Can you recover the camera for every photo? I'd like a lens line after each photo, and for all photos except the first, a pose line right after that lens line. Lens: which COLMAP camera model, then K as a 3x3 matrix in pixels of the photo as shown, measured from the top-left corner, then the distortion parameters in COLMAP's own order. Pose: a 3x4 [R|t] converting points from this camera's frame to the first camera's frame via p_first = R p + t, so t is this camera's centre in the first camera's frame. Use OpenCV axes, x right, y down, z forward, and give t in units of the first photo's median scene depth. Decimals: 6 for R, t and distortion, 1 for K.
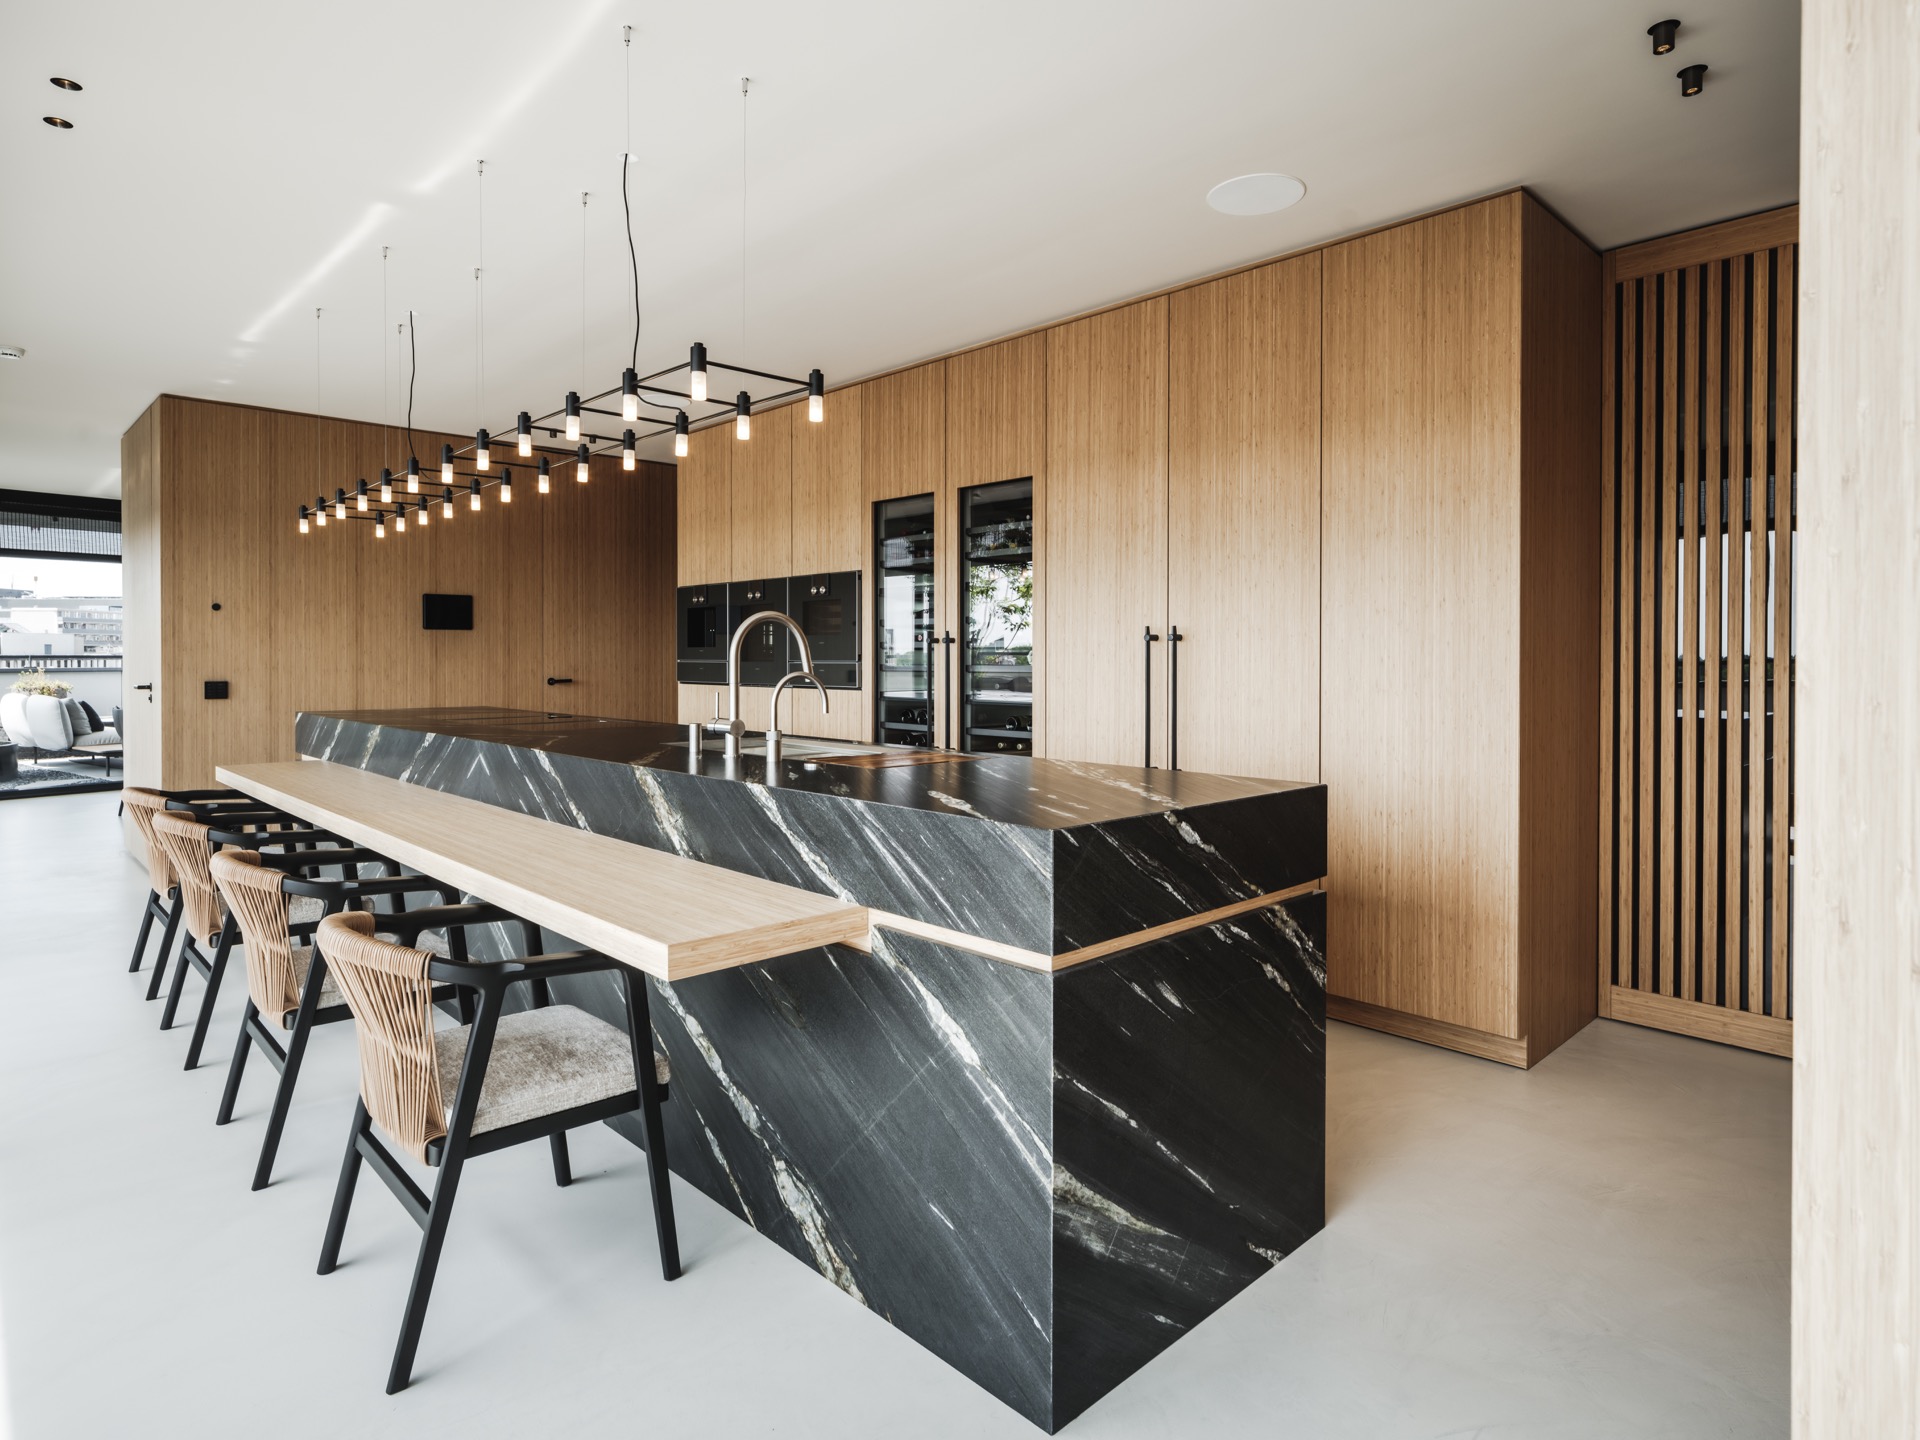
lens RADIAL K [[1064.3, 0, 952.9], [0, 1064.3, 663.1], [0, 0, 1]] dist [0.002346, 0.001159]
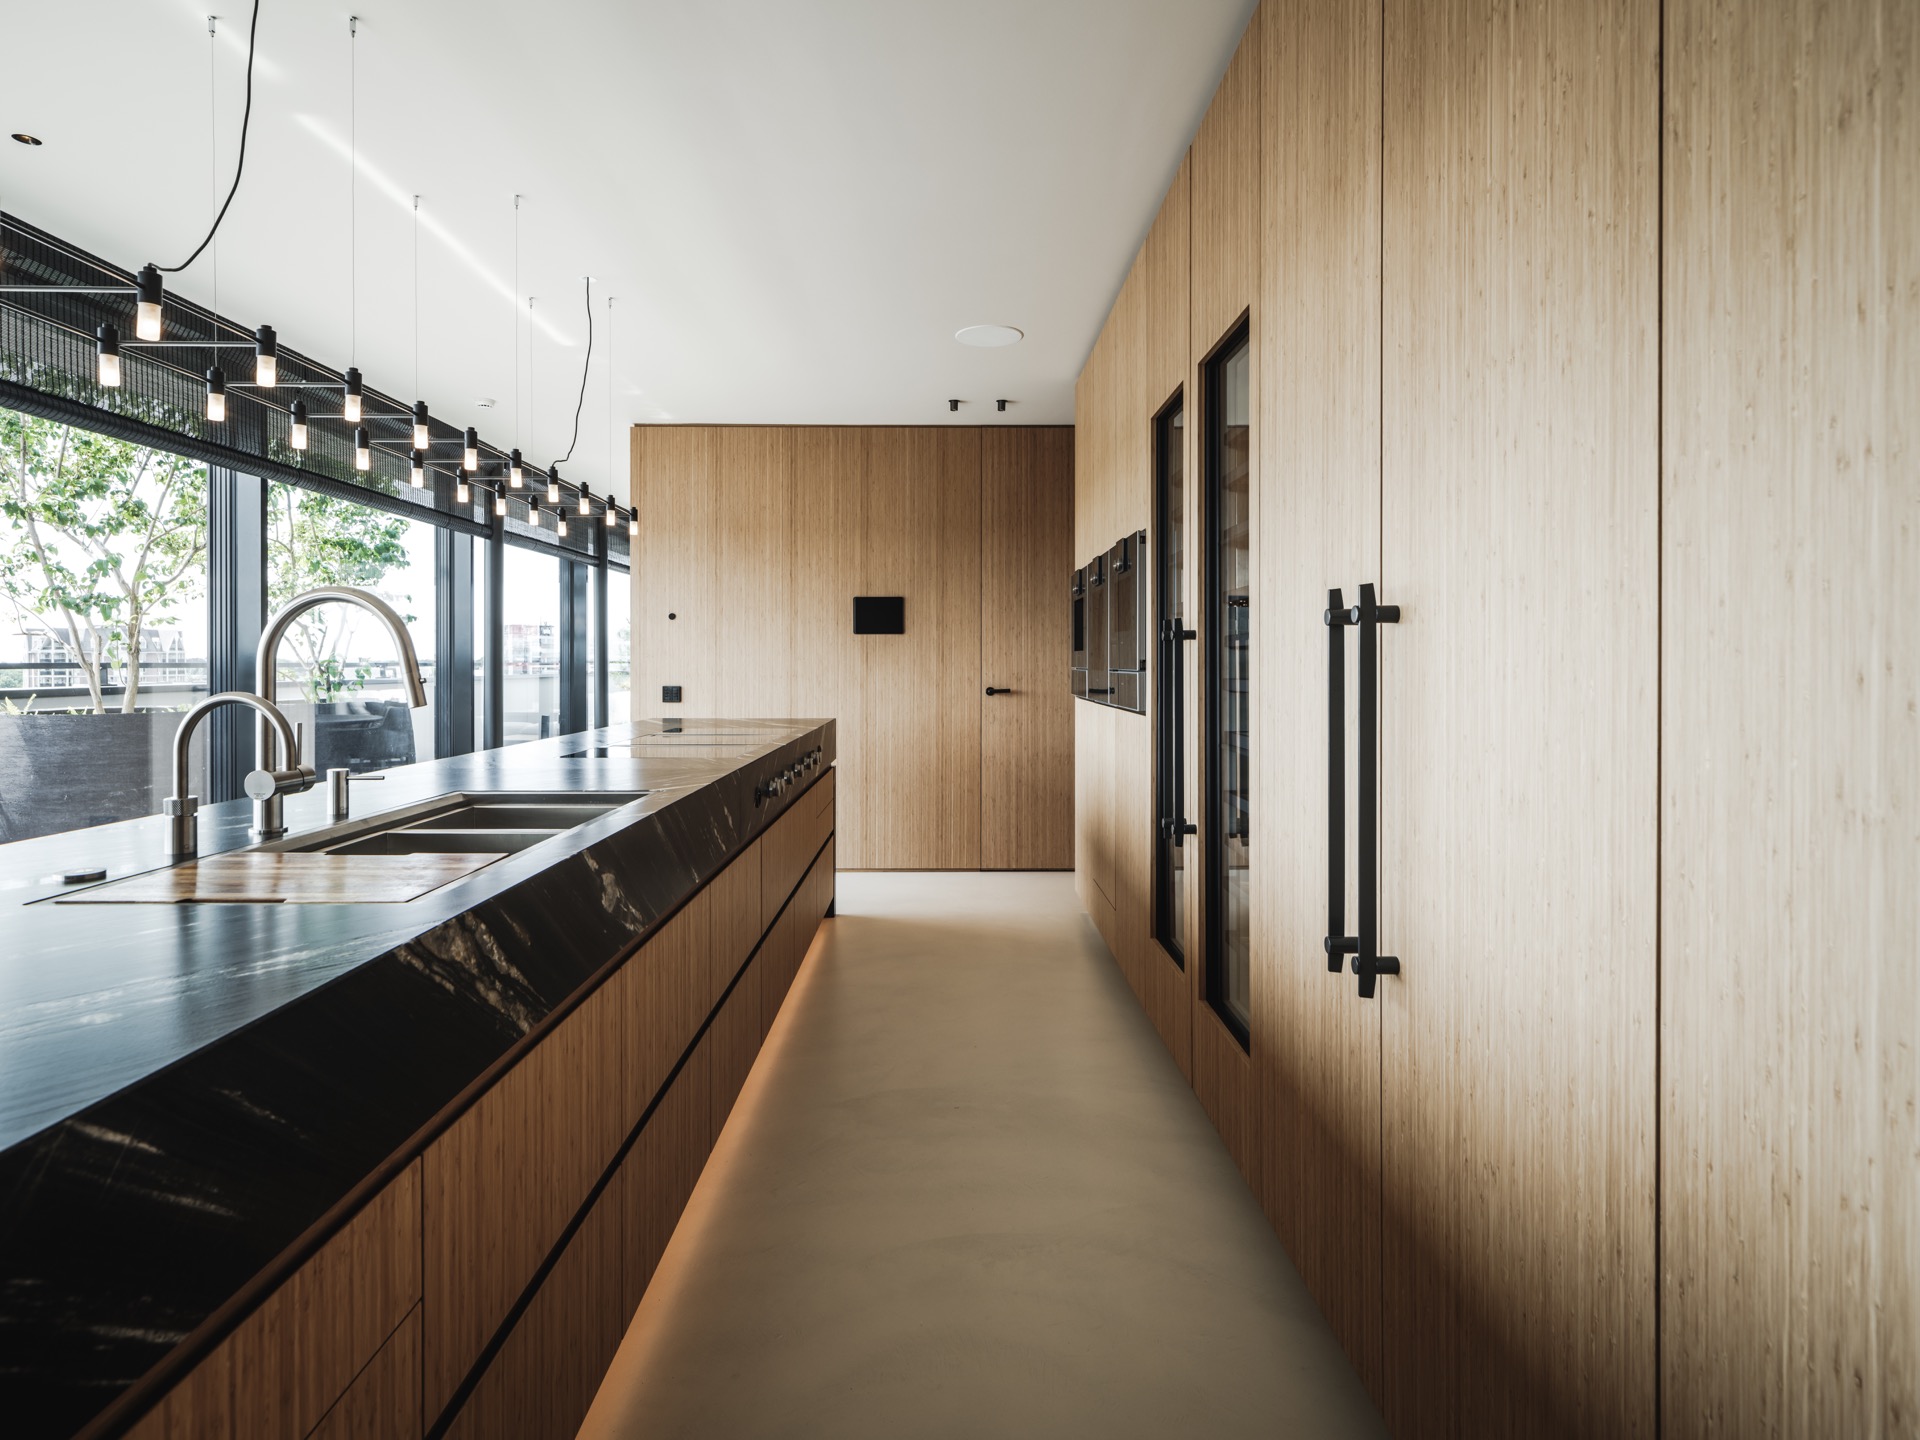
lens RADIAL K [[1059.4, 0, 961.2], [0, 1059.4, 665.4], [0, 0, 1]] dist [0.000942, 0.000711]
pose [[0.732680, 0.001396, -0.680572, 0.395067], [-0.003582, 0.999992, -0.001804, -0.004649], [0.680564, 0.003760, 0.732679, 0.677798]]
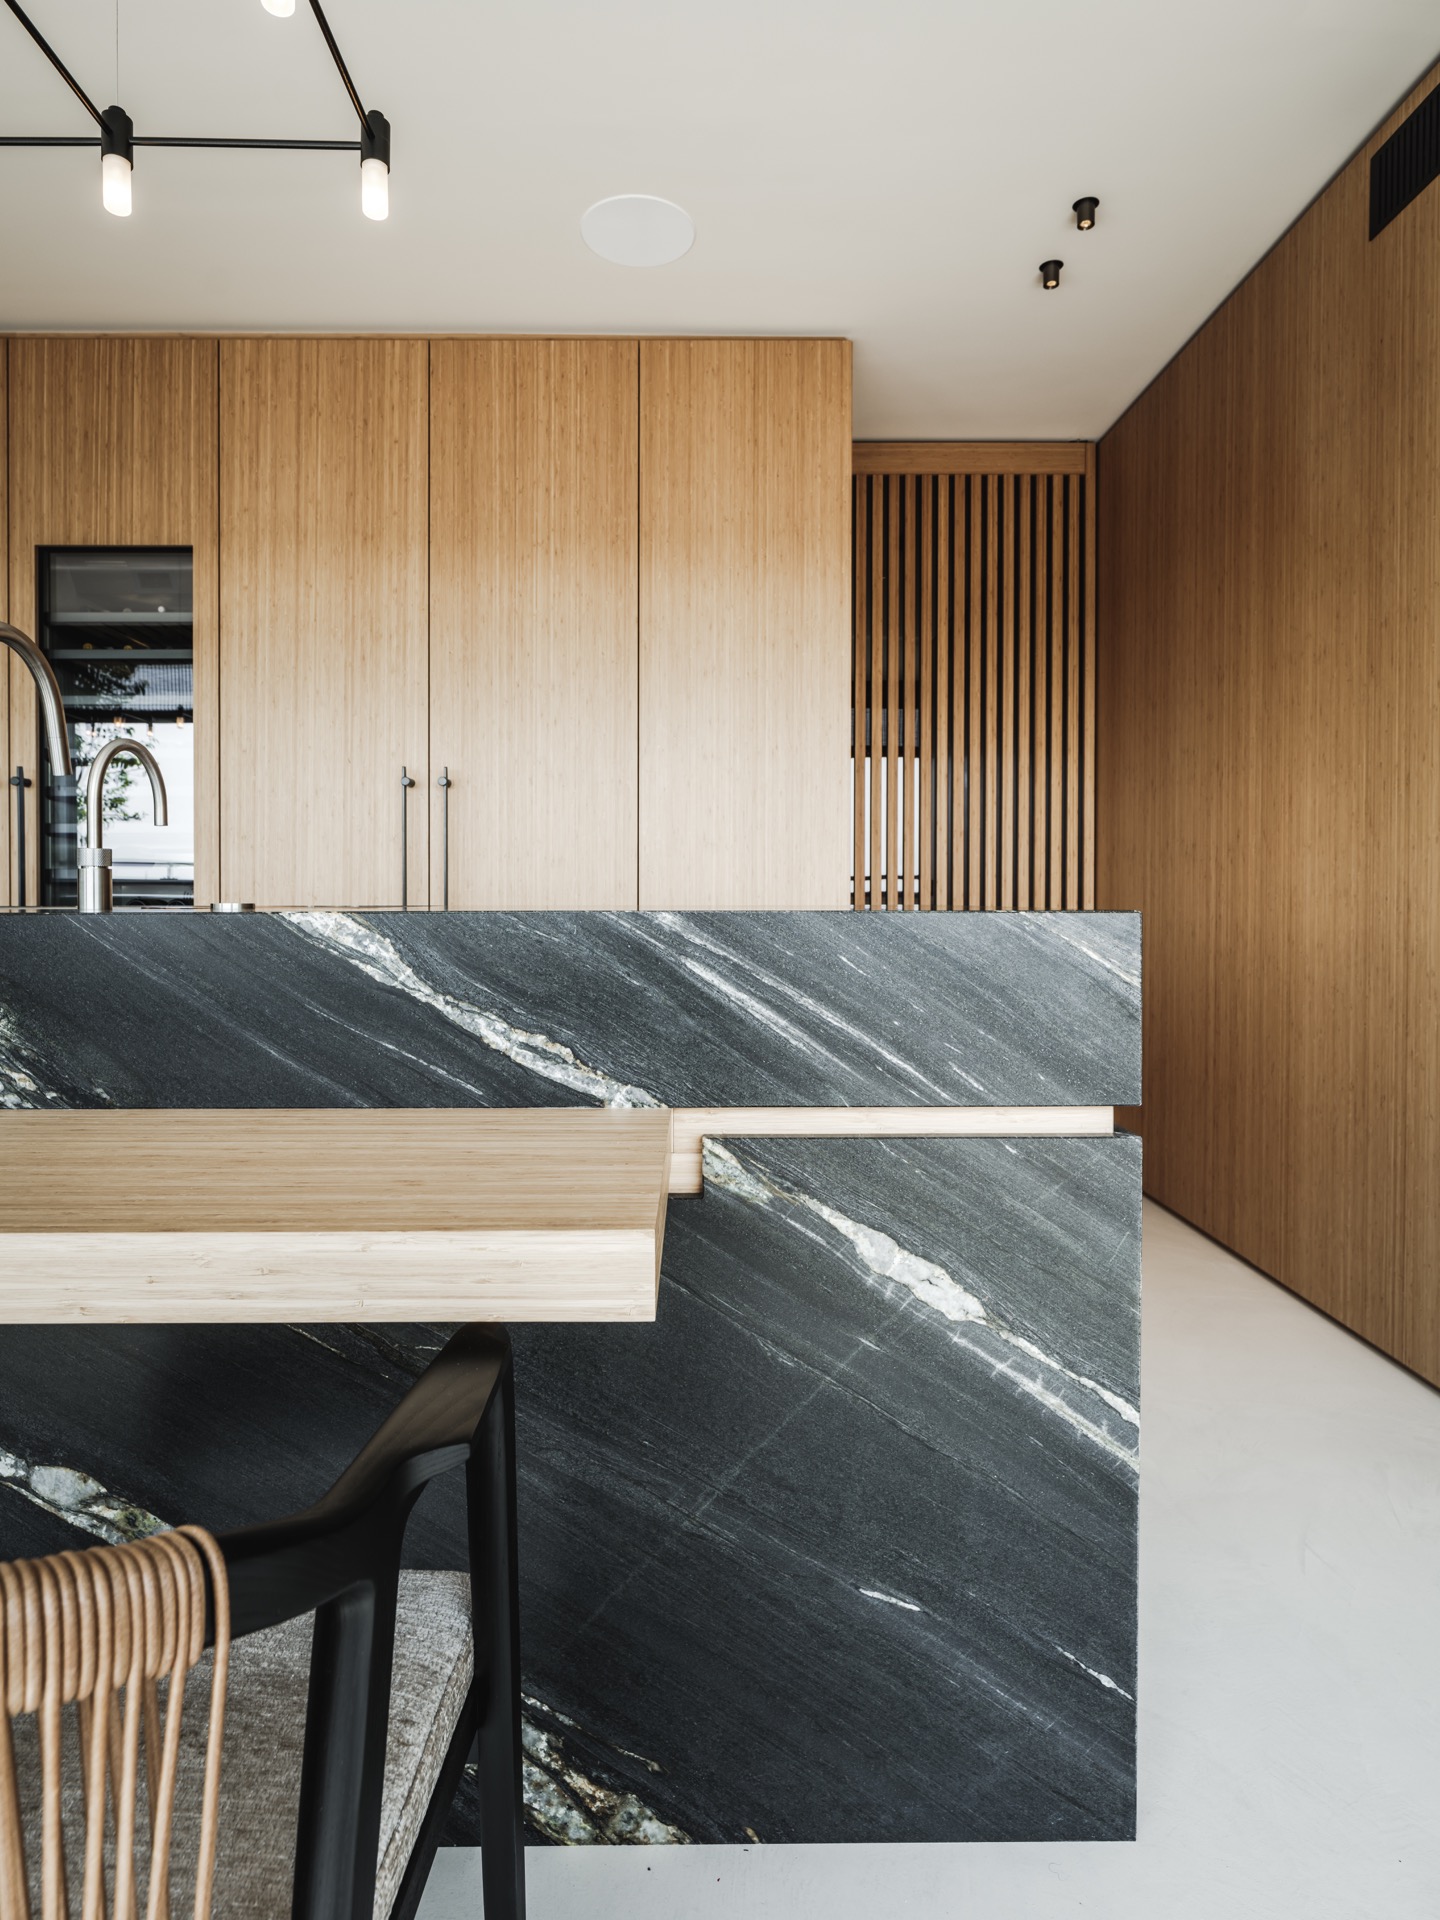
lens RADIAL K [[1098.8, 0, 724.6], [0, 1098.8, 897.0], [0, 0, 1]] dist [-0.001481, 0.000341]
pose [[0.686637, -0.004855, 0.726984, -0.258680], [0.006420, 0.999979, 0.000615, 0.066521], [-0.726972, 0.004245, 0.686654, 0.328877]]
